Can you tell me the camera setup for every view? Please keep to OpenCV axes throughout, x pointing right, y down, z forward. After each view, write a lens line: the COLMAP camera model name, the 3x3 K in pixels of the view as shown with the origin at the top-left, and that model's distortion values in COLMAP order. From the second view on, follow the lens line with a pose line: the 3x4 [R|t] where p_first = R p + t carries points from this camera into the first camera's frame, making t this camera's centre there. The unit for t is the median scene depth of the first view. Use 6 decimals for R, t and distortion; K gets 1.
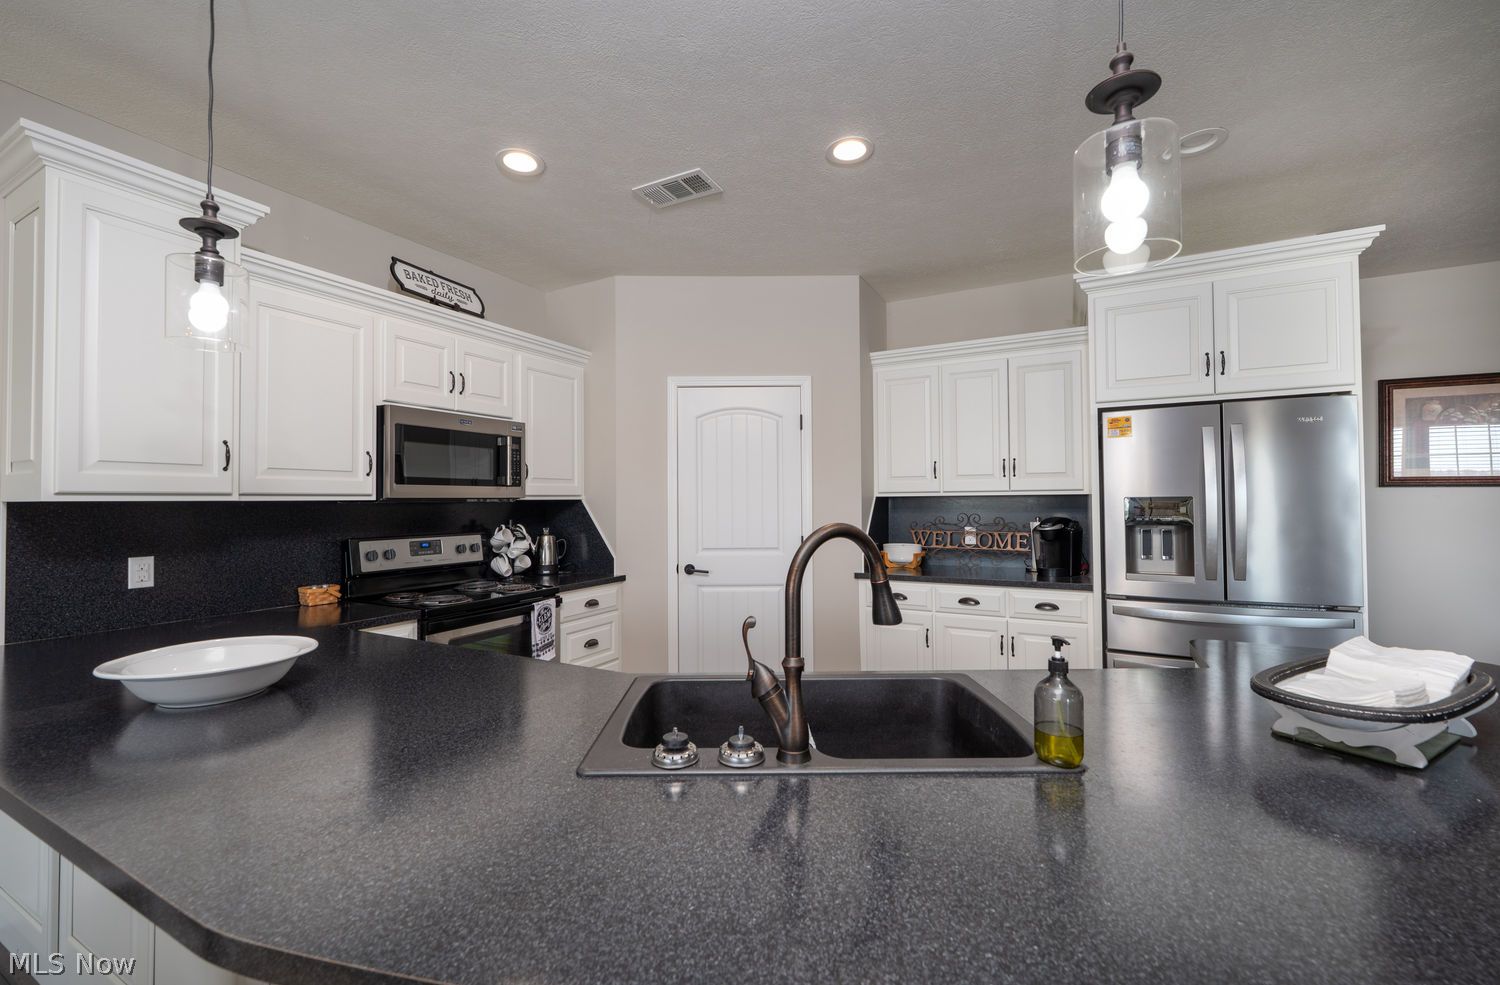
lens RADIAL K [[605.8, 0, 748.7], [0, 605.8, 496.5], [0, 0, 1]] dist [-0.001393, -0.000162]
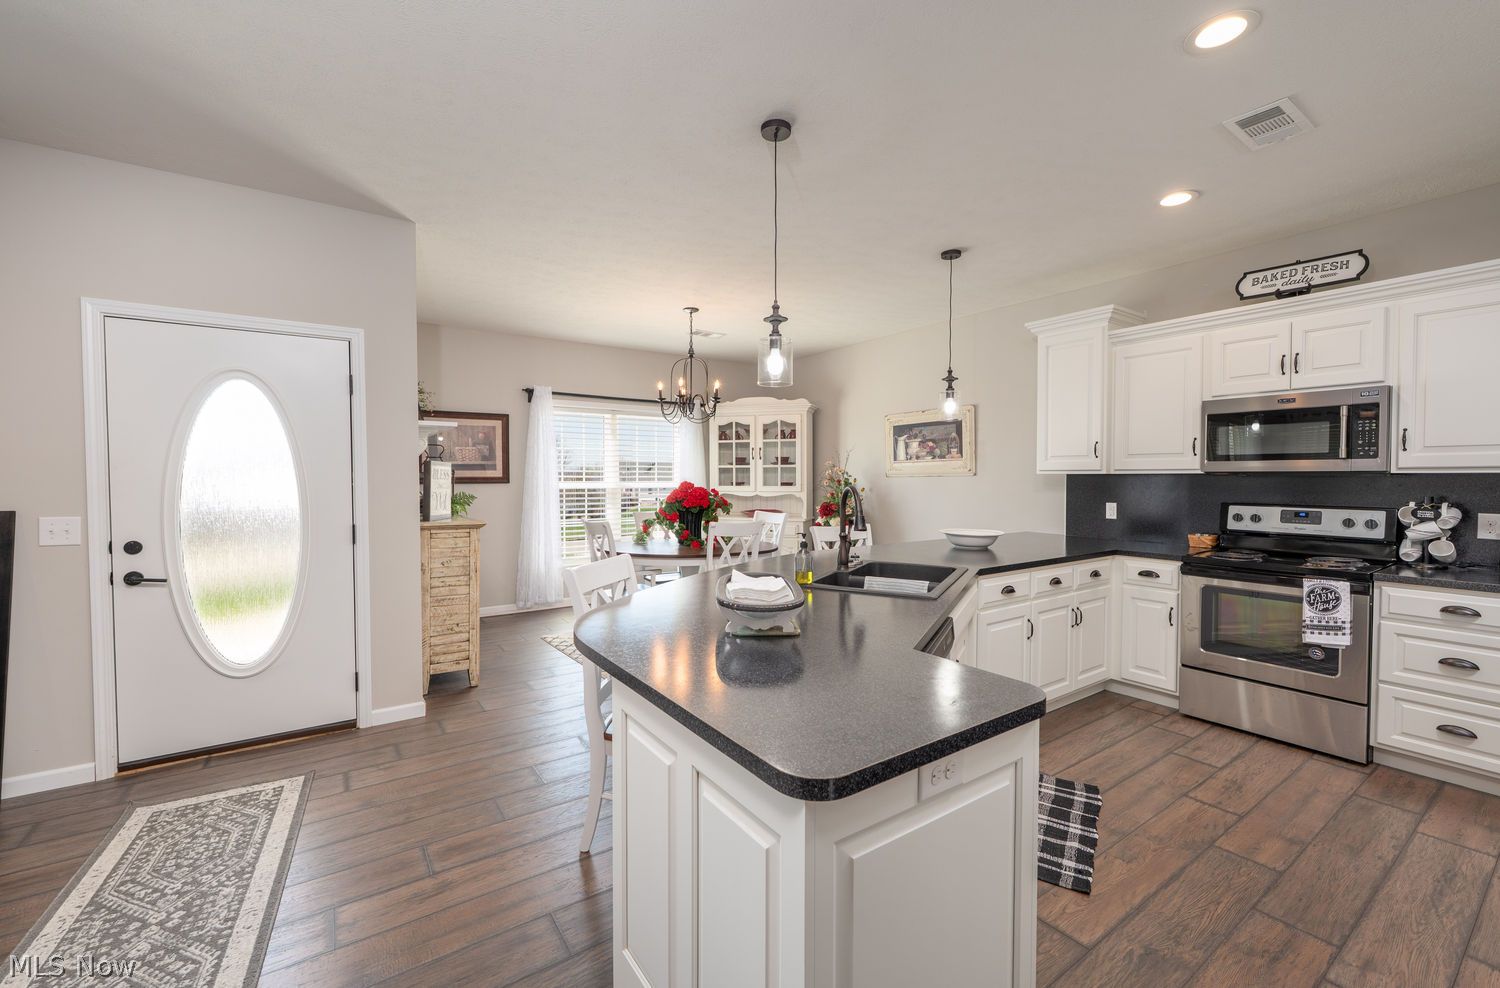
lens RADIAL K [[605.8, 0, 746.9], [0, 605.8, 494.4], [0, 0, 1]] dist [-0.001393, -0.000162]
pose [[-0.453649, 0.031255, -0.890632, 0.912888], [0.009888, 0.999500, 0.030039, 0.002012], [0.891125, 0.004821, -0.453731, 0.628393]]
